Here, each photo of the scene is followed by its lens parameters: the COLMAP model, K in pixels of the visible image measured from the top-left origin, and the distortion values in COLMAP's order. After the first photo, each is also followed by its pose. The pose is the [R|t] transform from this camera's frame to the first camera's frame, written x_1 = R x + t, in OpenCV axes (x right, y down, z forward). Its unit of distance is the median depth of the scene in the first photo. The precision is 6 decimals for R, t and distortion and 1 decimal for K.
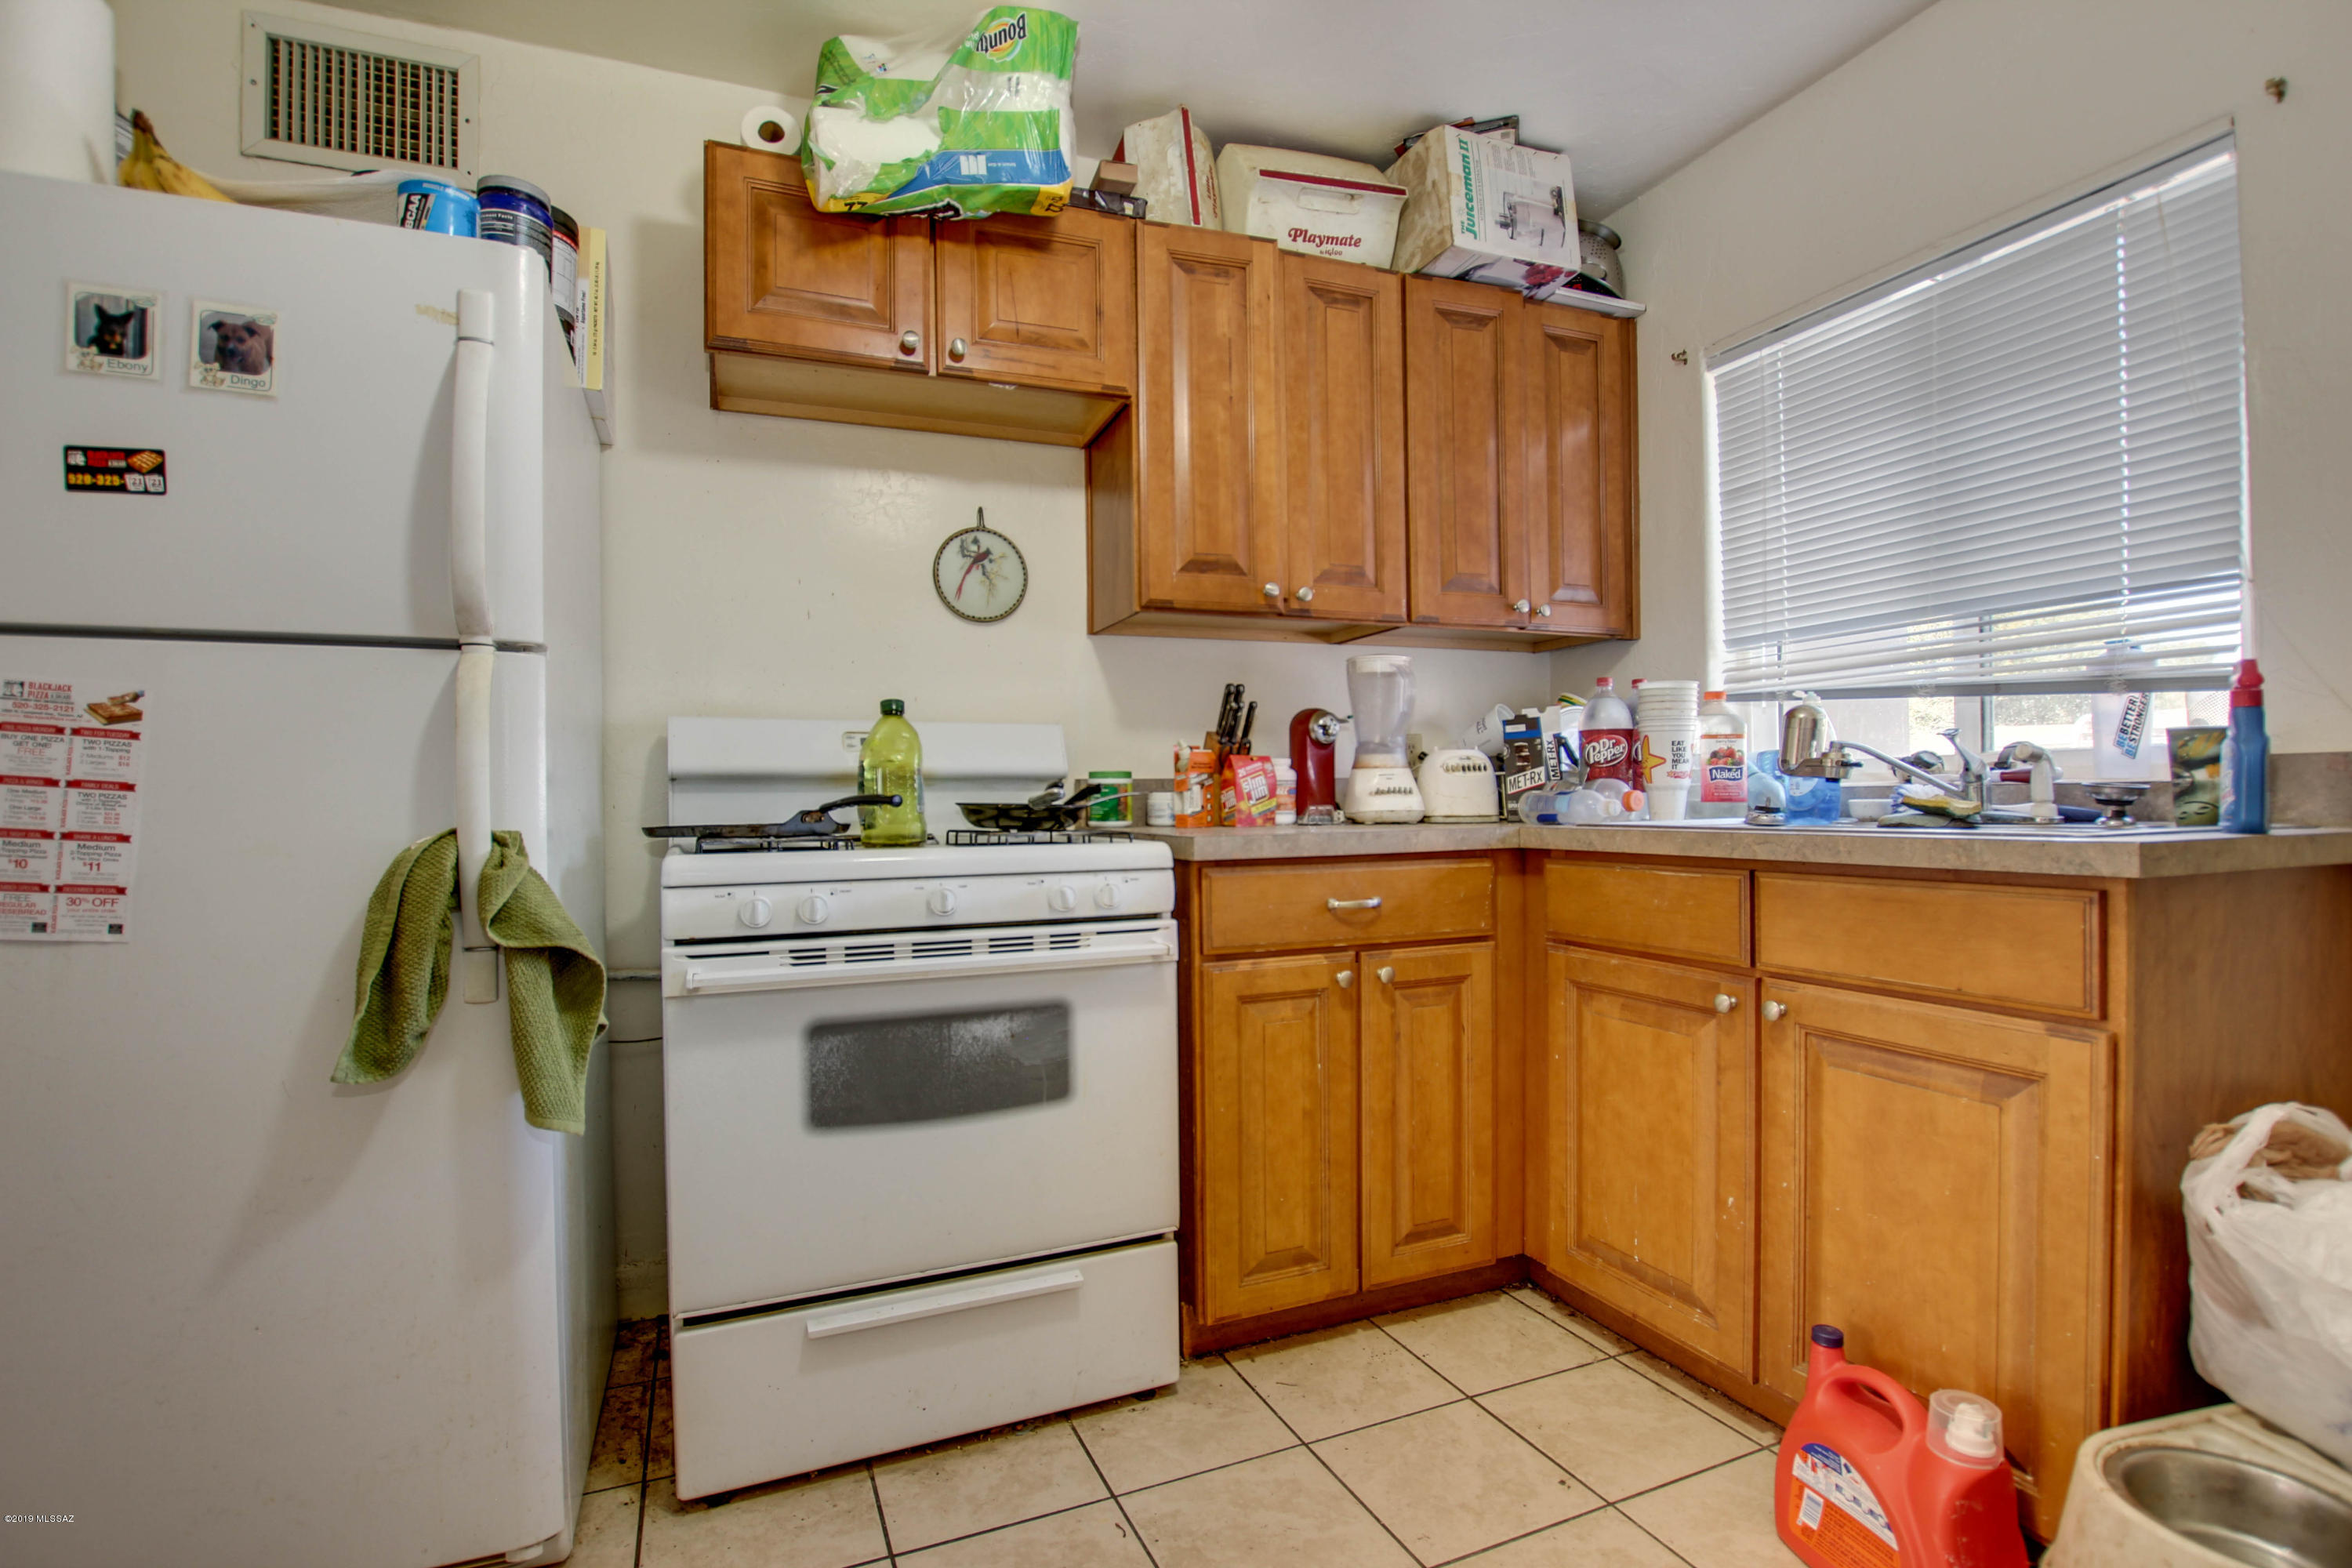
lens RADIAL K [[1094.2, 0, 1183.5], [0, 1094.2, 808.4], [0, 0, 1]] dist [-0.030392, 0.003531]
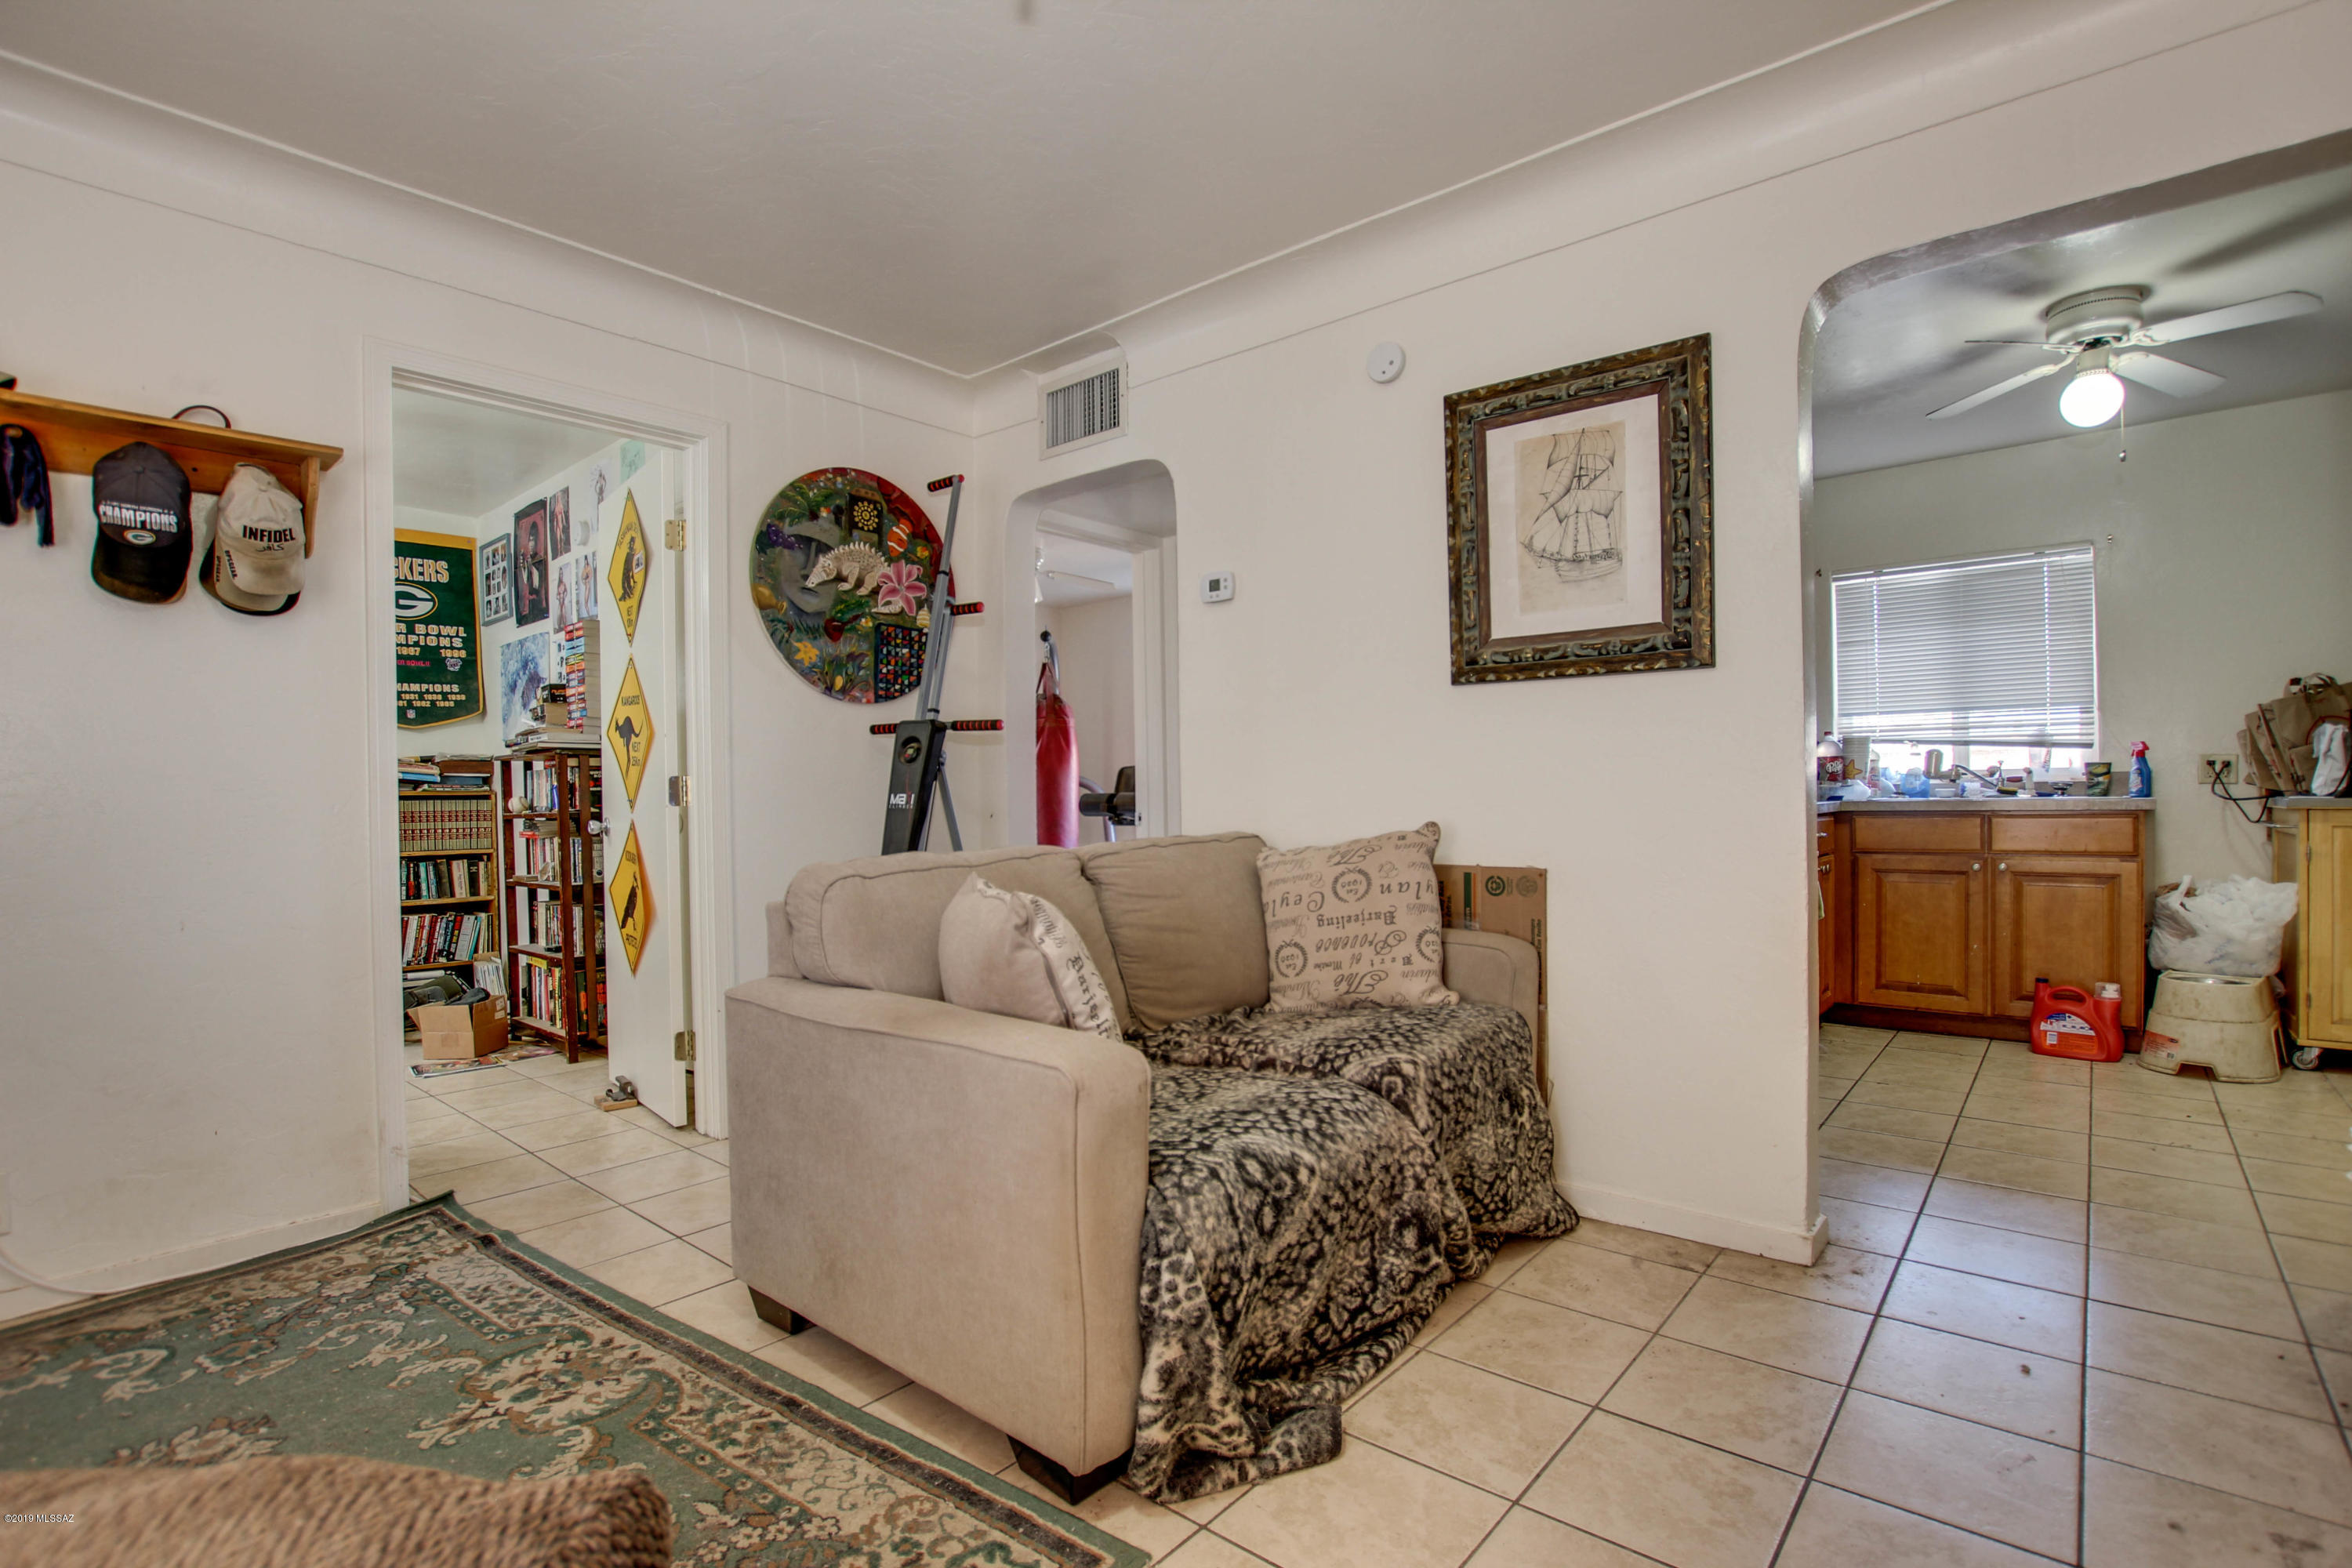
lens RADIAL K [[1094.2, 0, 1183.5], [0, 1094.2, 808.4], [0, 0, 1]] dist [-0.030392, 0.003531]
pose [[0.896848, -0.005372, 0.442306, -2.166429], [0.006901, 0.999974, -0.001847, 0.030702], [-0.442285, 0.004709, 0.896862, -0.421830]]
